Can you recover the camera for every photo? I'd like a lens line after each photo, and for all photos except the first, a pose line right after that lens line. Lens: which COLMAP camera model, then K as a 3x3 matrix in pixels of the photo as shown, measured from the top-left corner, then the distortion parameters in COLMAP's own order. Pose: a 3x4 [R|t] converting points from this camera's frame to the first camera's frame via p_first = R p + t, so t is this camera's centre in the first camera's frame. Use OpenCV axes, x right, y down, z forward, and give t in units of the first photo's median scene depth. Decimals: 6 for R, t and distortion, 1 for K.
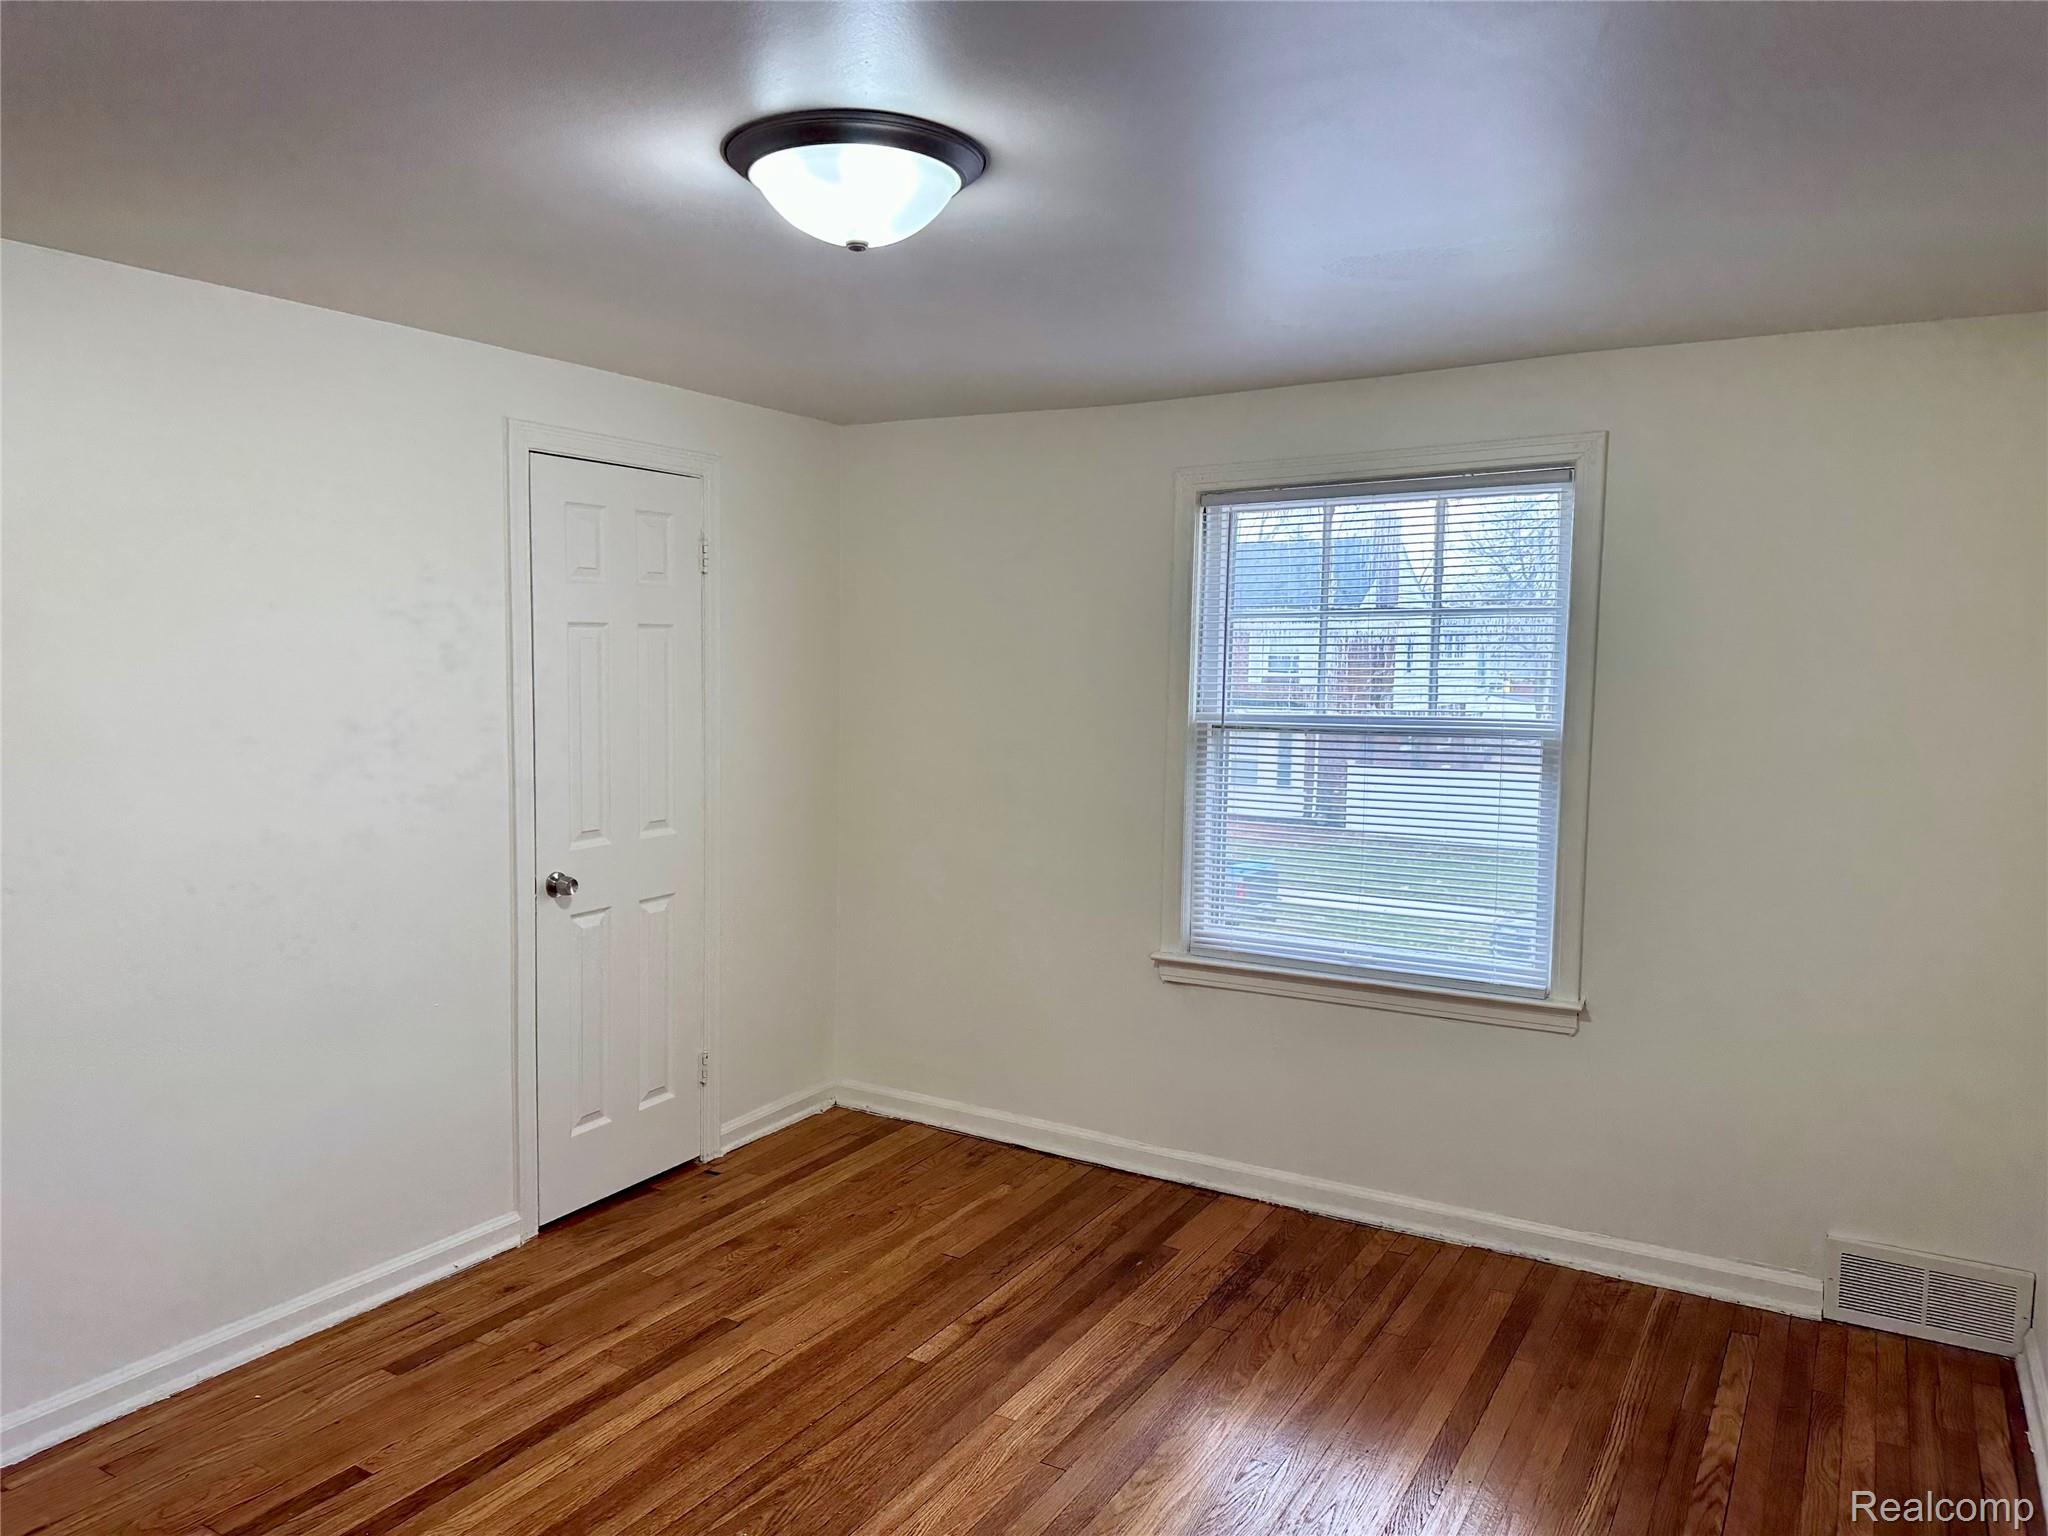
lens RADIAL K [[1426.5, 0, 1010.0], [0, 1426.5, 749.9], [0, 0, 1]] dist [-0.000183, -0.004273]
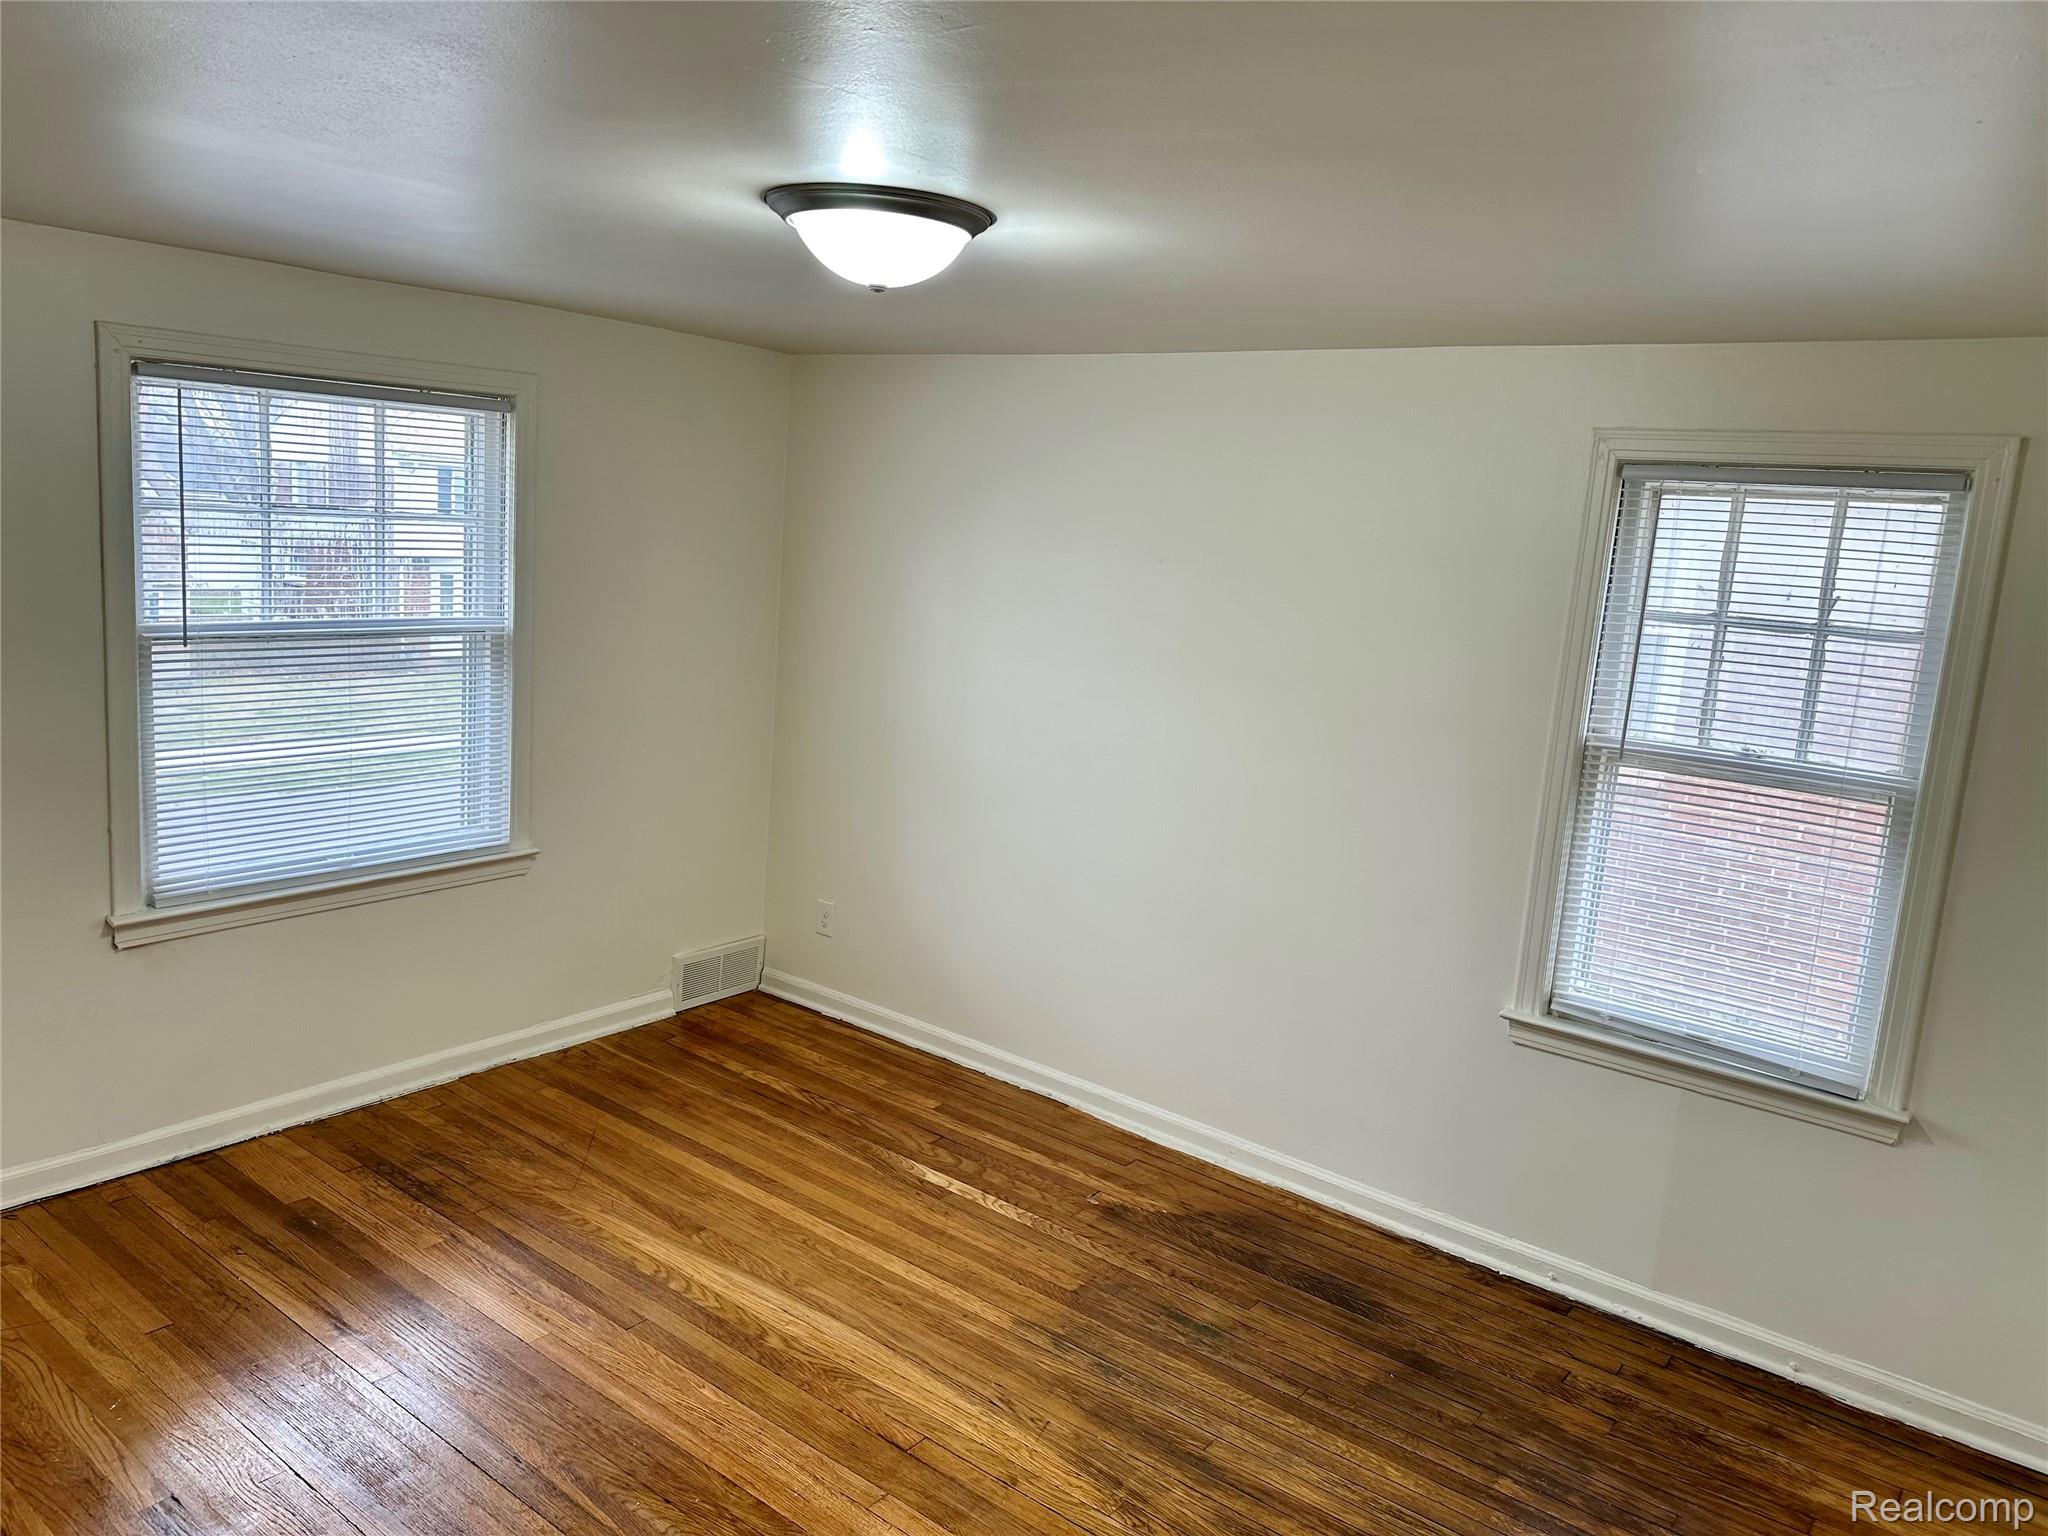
lens RADIAL K [[1460.5, 0, 1024.0], [0, 1460.5, 768.0], [0, 0, 1]] dist [0.005551, 0.002644]
pose [[0.114368, -0.171967, 0.978441, -0.767895], [0.006363, 0.985010, 0.172378, -0.103225], [-0.993418, -0.013489, 0.113748, 0.435137]]
